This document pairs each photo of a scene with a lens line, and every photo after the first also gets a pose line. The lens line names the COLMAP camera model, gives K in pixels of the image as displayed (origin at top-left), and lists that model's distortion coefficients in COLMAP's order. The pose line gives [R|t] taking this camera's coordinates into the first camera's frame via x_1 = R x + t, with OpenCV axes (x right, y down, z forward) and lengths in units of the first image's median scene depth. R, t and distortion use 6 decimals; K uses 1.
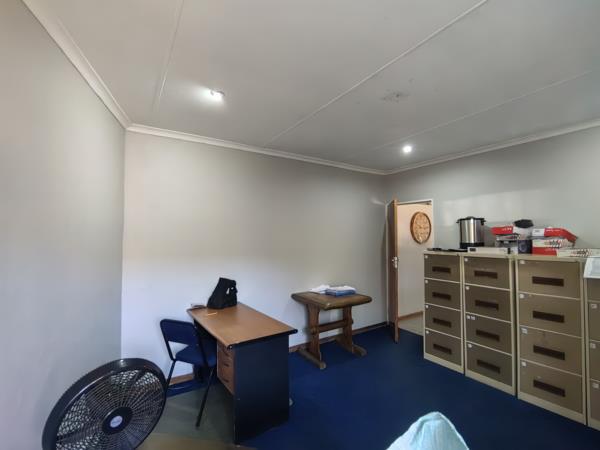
lens RADIAL K [[278.4, 0, 300.0], [0, 278.4, 225.0], [0, 0, 1]] dist [-0.000149, -0.016554]
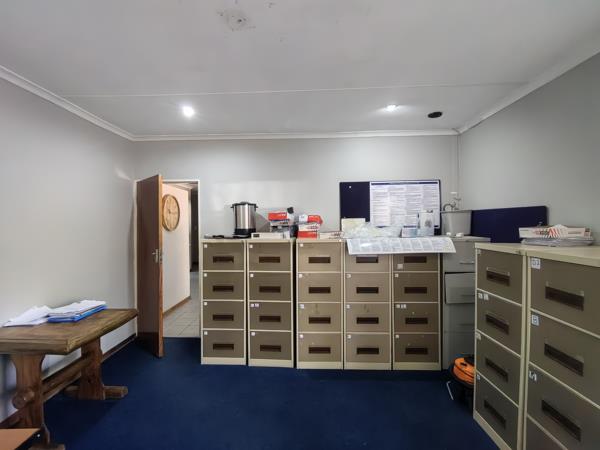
lens RADIAL K [[278.4, 0, 300.0], [0, 278.4, 225.0], [0, 0, 1]] dist [-0.000149, -0.016554]
pose [[0.561333, -0.007831, 0.827553, -0.097385], [-0.029811, 0.999115, 0.029675, 0.017815], [-0.827053, -0.041328, 0.560602, 0.317081]]
